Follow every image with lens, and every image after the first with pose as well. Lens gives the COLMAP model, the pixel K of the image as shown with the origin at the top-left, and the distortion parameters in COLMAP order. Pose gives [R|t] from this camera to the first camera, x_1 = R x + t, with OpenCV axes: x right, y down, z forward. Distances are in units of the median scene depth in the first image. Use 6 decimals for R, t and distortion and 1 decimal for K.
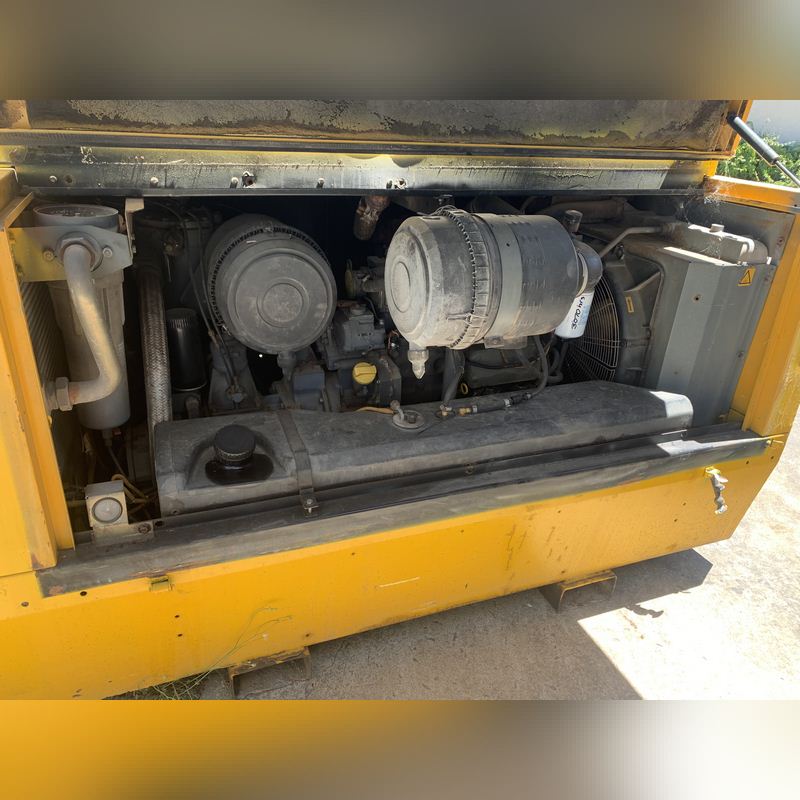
lens RADIAL K [[636.7, 0, 398.3], [0, 636.7, 420.9], [0, 0, 1]] dist [0.000931, 0.006118]
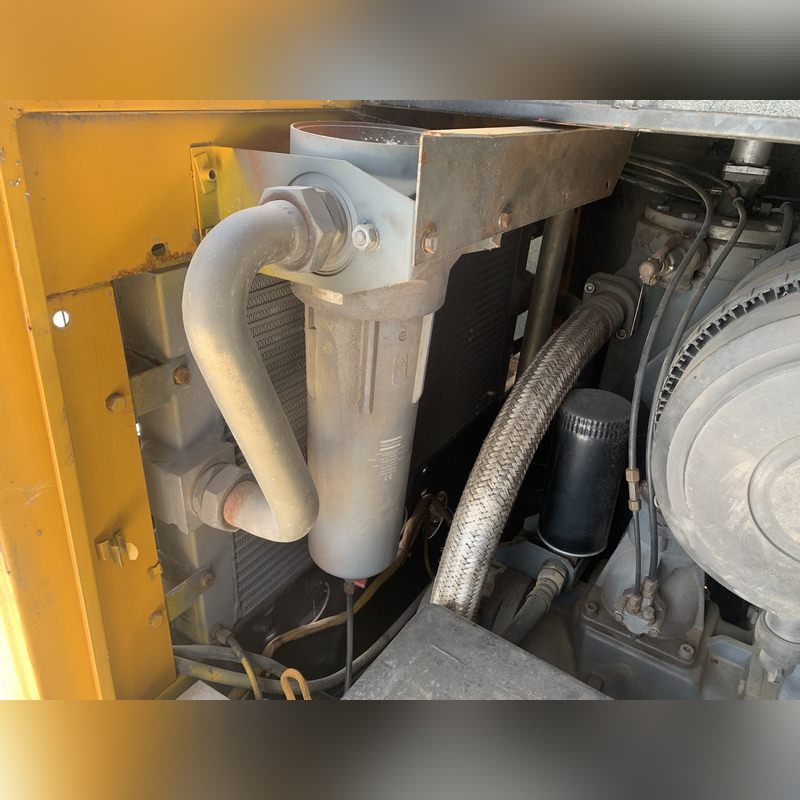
lens RADIAL K [[636.7, 0, 398.3], [0, 636.7, 420.9], [0, 0, 1]] dist [0.000931, 0.006118]
pose [[0.603187, 0.376393, -0.703202, -0.104899], [-0.390605, 0.908088, 0.151010, -0.182374], [0.695409, 0.183587, 0.694768, 0.610472]]
